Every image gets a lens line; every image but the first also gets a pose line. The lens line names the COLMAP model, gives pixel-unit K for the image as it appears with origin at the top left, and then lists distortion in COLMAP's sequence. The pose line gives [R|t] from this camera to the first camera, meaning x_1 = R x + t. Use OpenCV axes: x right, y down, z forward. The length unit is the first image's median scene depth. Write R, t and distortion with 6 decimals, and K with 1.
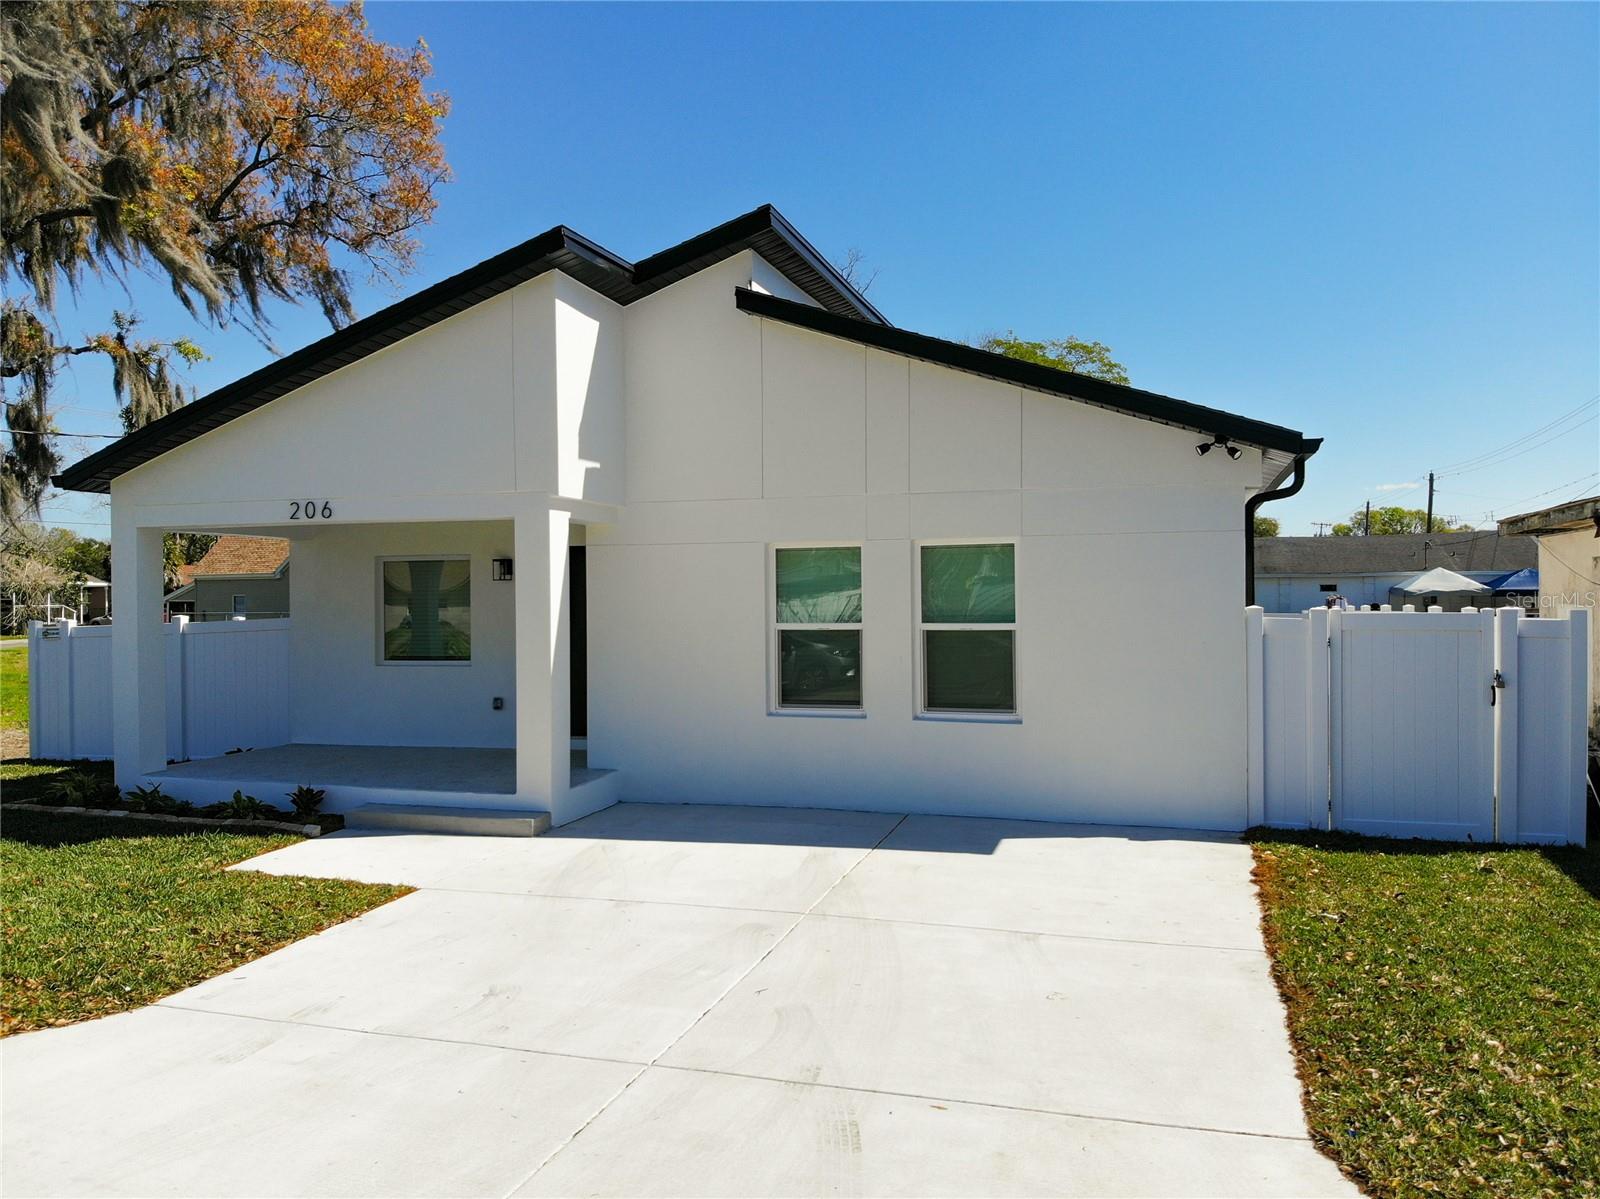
lens RADIAL K [[1145.8, 0, 798.1], [0, 1145.8, 596.9], [0, 0, 1]] dist [0.175168, -0.238029]
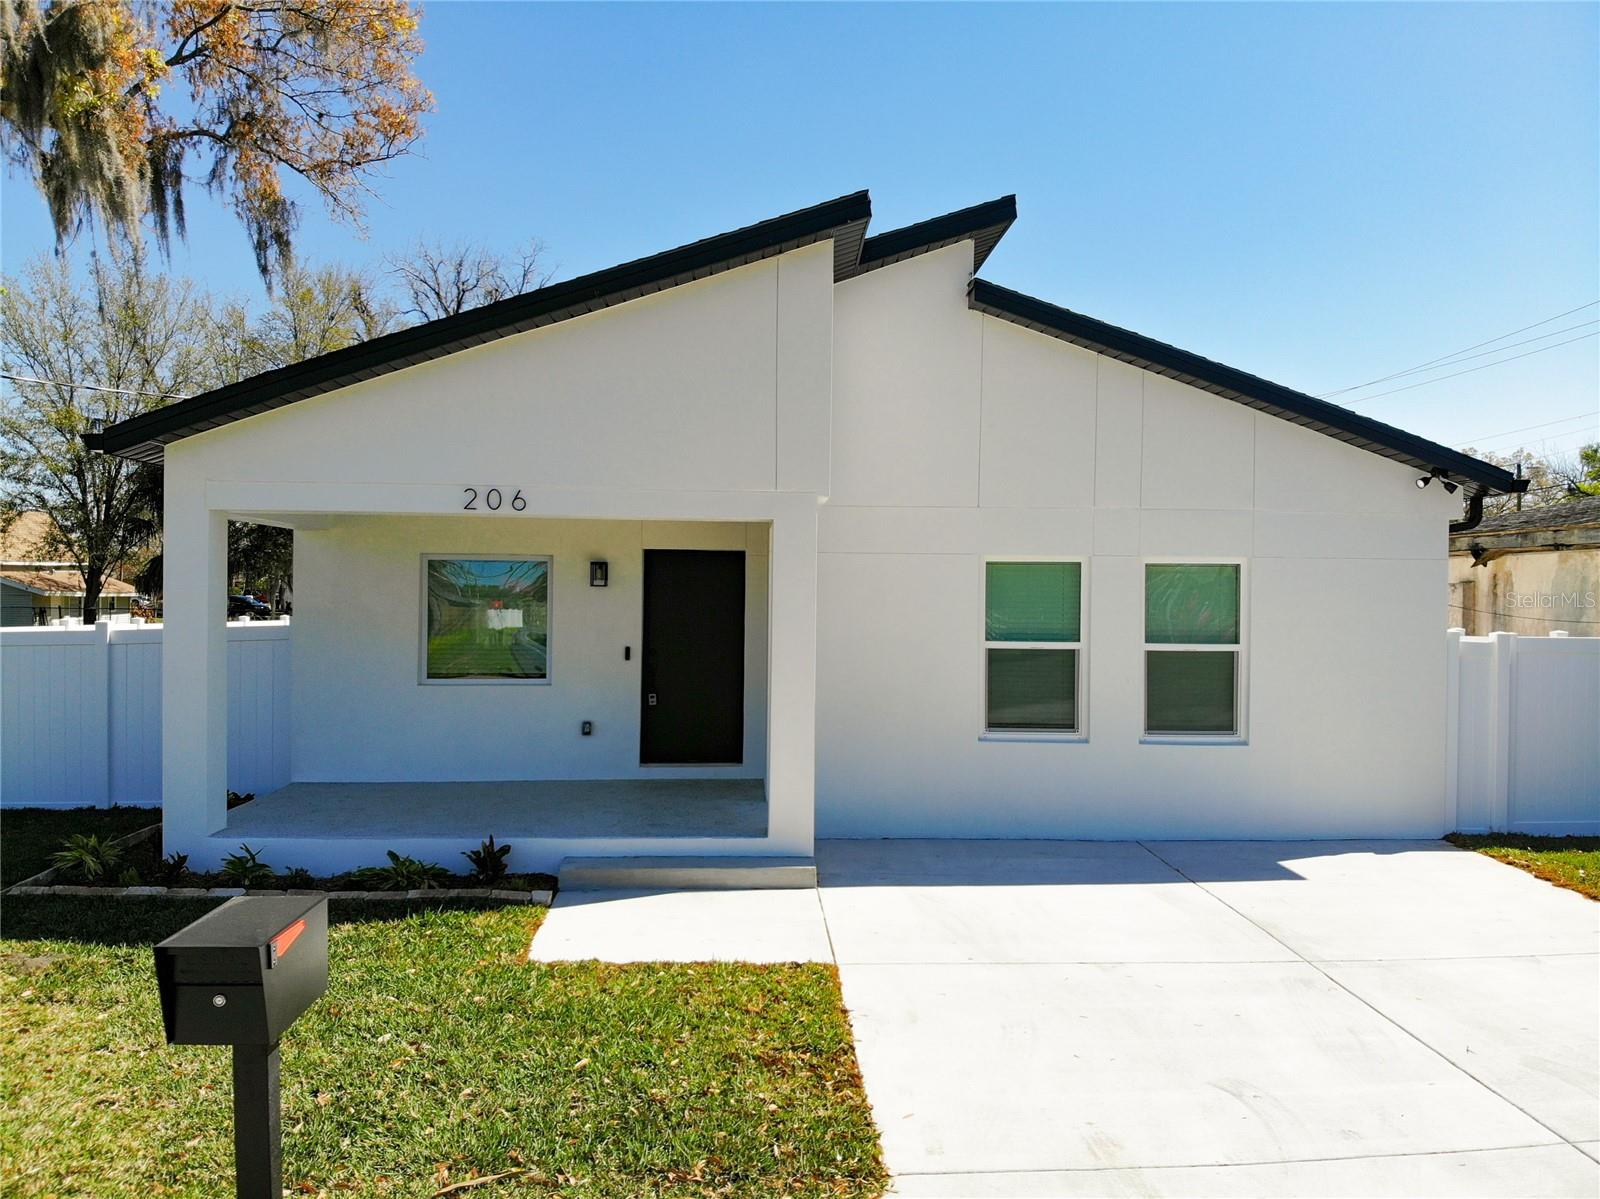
lens RADIAL K [[1145.8, 0, 798.1], [0, 1145.8, 596.9], [0, 0, 1]] dist [0.175168, -0.238029]
pose [[0.939538, 0.018755, 0.341931, -0.499740], [-0.014608, 0.999785, -0.014698, 0.002382], [-0.342133, 0.008815, 0.939610, 0.175677]]
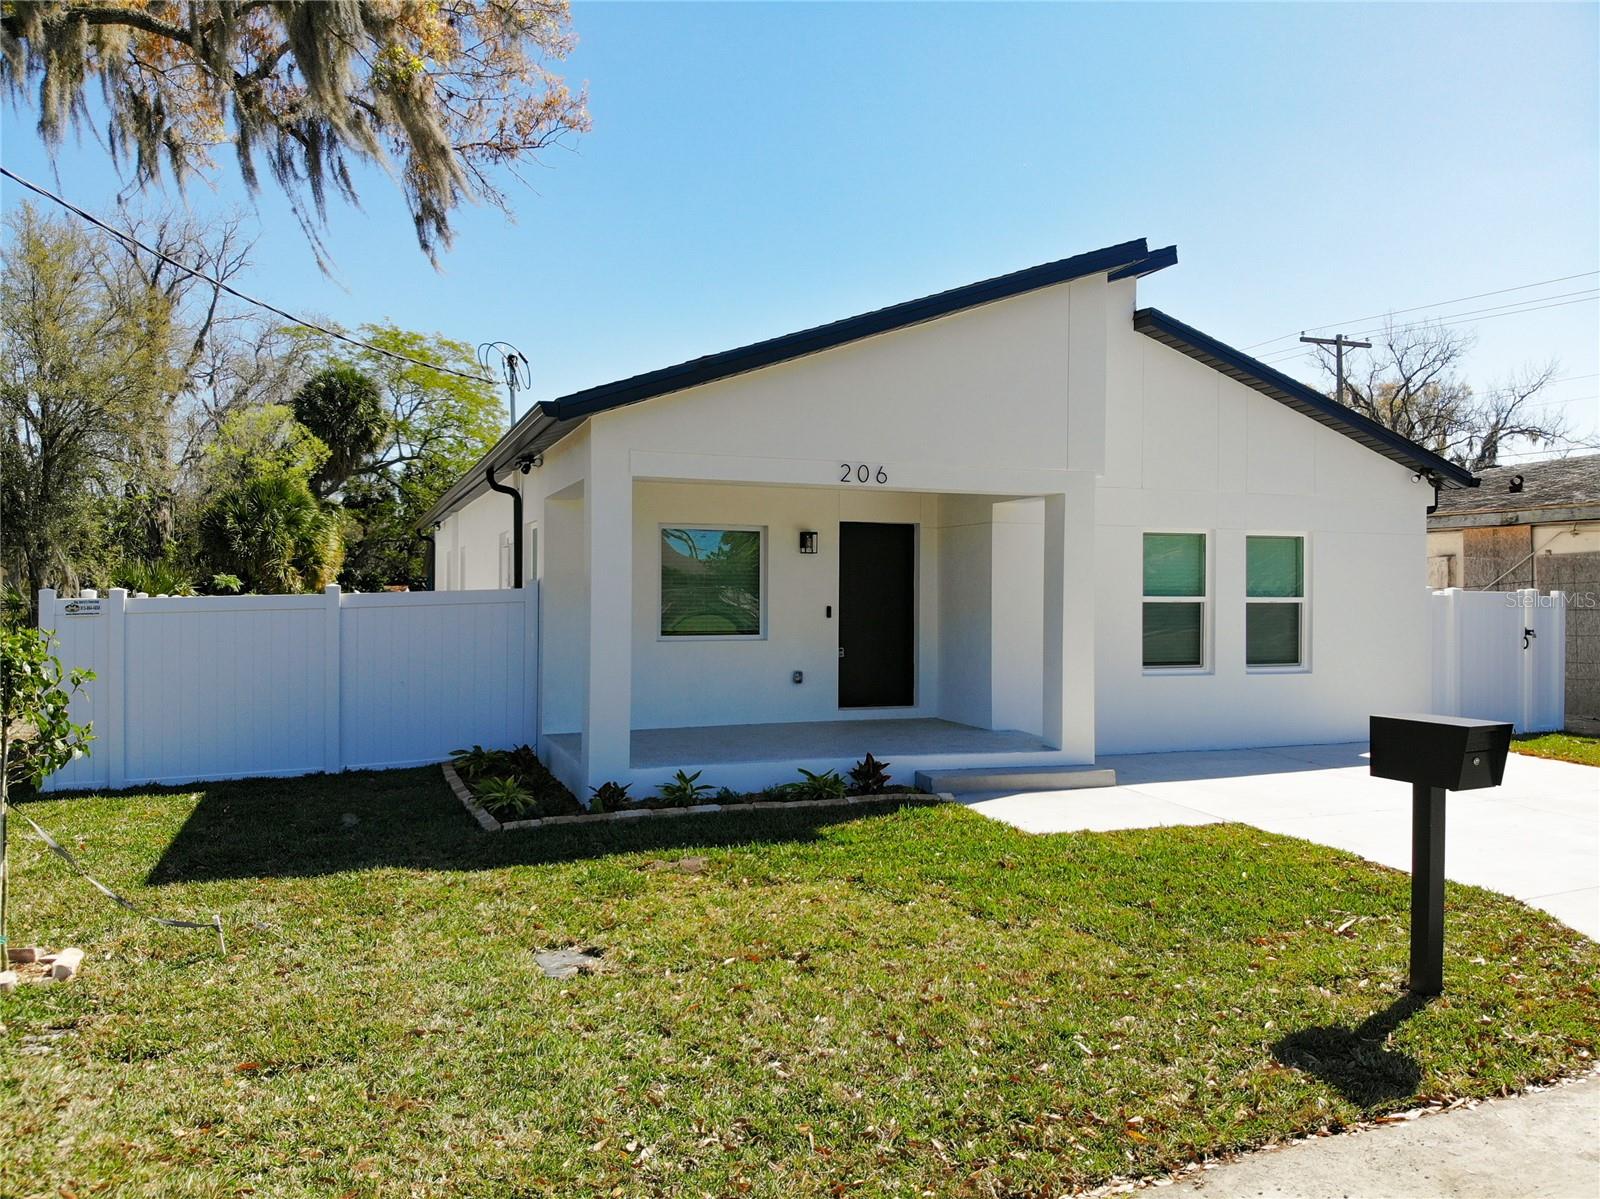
lens RADIAL K [[1151.7, 0, 800.3], [0, 1151.7, 575.5], [0, 0, 1]] dist [0.189603, -0.186547]
pose [[0.783176, 0.021736, 0.621421, -1.066543], [-0.003017, 0.999510, -0.031158, 0.040933], [-0.621793, 0.022527, 0.782857, 0.289990]]
